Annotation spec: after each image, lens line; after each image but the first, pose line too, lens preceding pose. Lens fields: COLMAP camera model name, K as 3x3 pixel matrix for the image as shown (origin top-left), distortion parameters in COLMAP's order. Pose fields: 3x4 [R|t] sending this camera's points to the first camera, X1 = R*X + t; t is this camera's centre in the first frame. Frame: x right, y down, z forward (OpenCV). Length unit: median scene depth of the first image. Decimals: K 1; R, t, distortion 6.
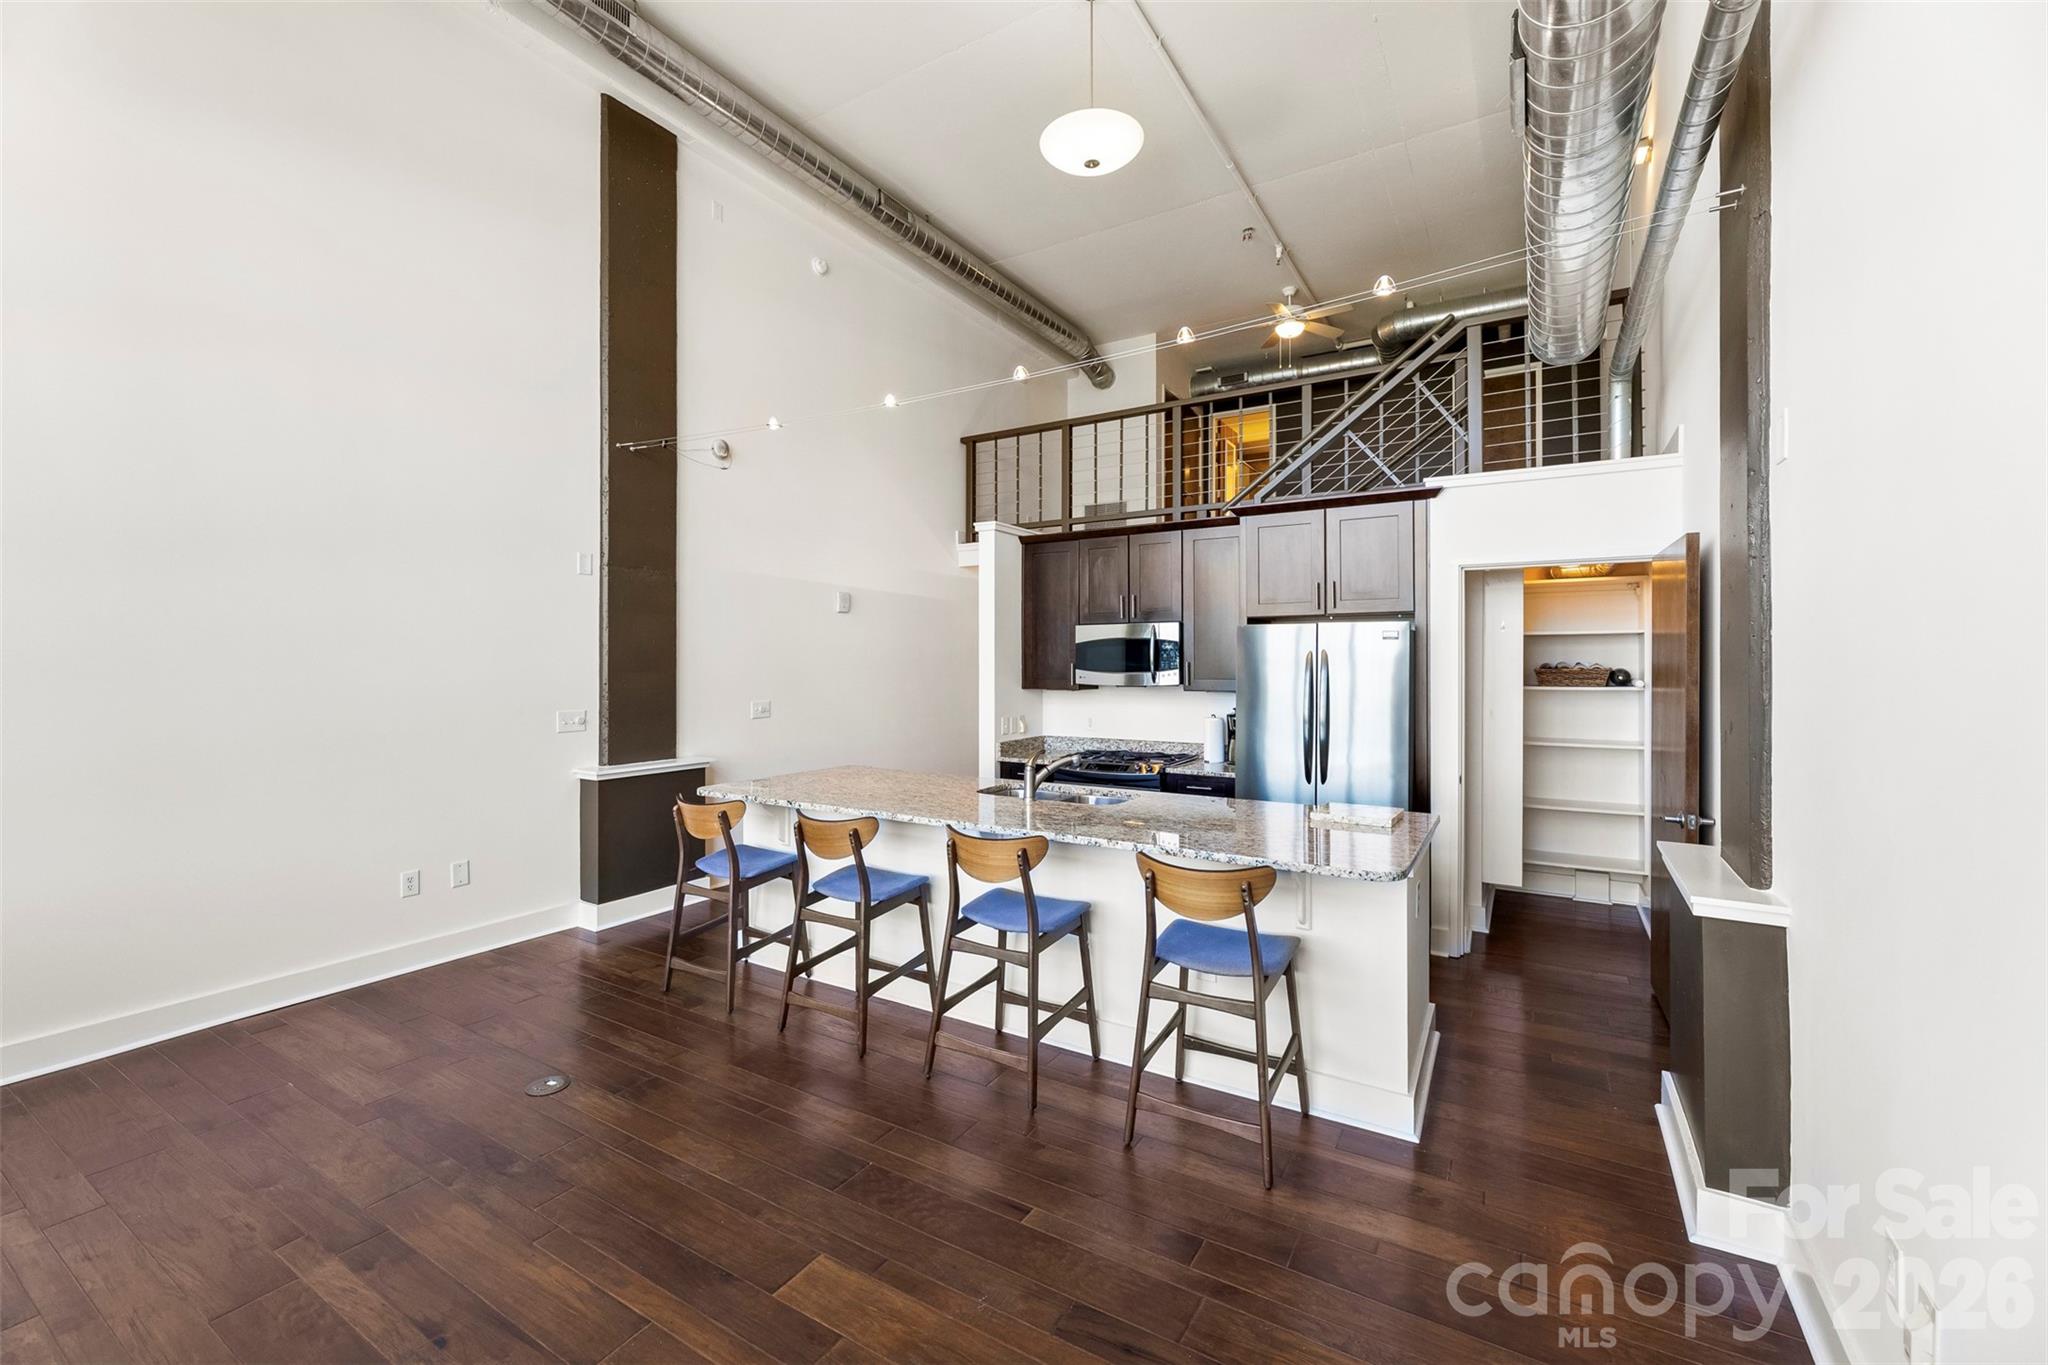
lens RADIAL K [[828.4, 0, 1014.6], [0, 828.4, 671.4], [0, 0, 1]] dist [0.008712, 0.000140]
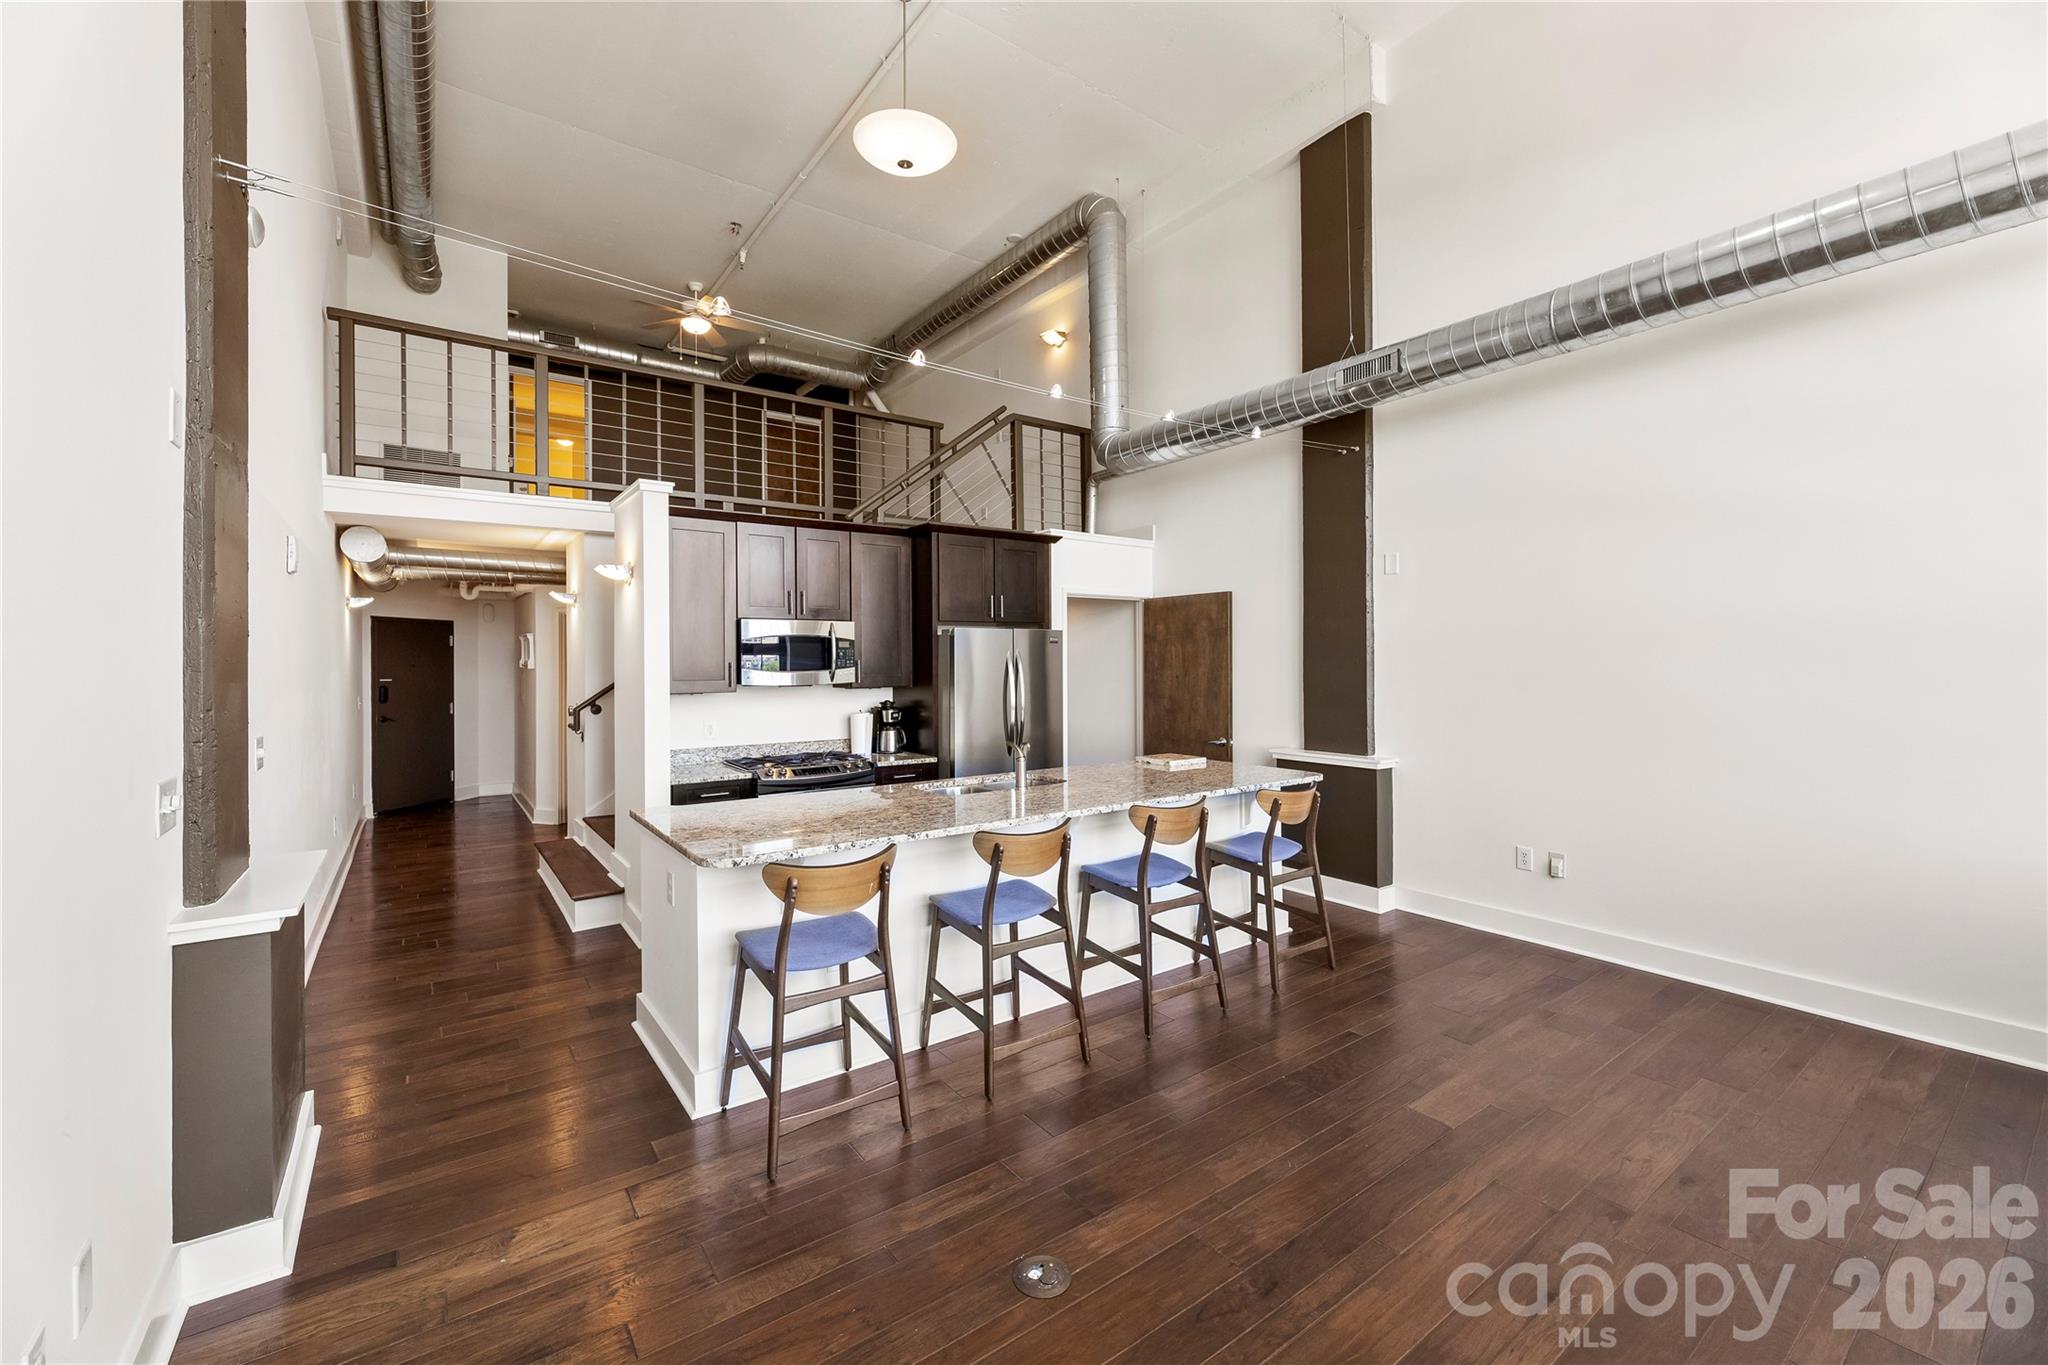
lens RADIAL K [[828.4, 0, 1010.4], [0, 828.4, 672.1], [0, 0, 1]] dist [0.008712, 0.000140]
pose [[0.396097, -0.015747, 0.918074, -0.653619], [0.016864, 0.999809, 0.009873, -0.003430], [-0.918054, 0.011572, 0.396287, 0.407650]]
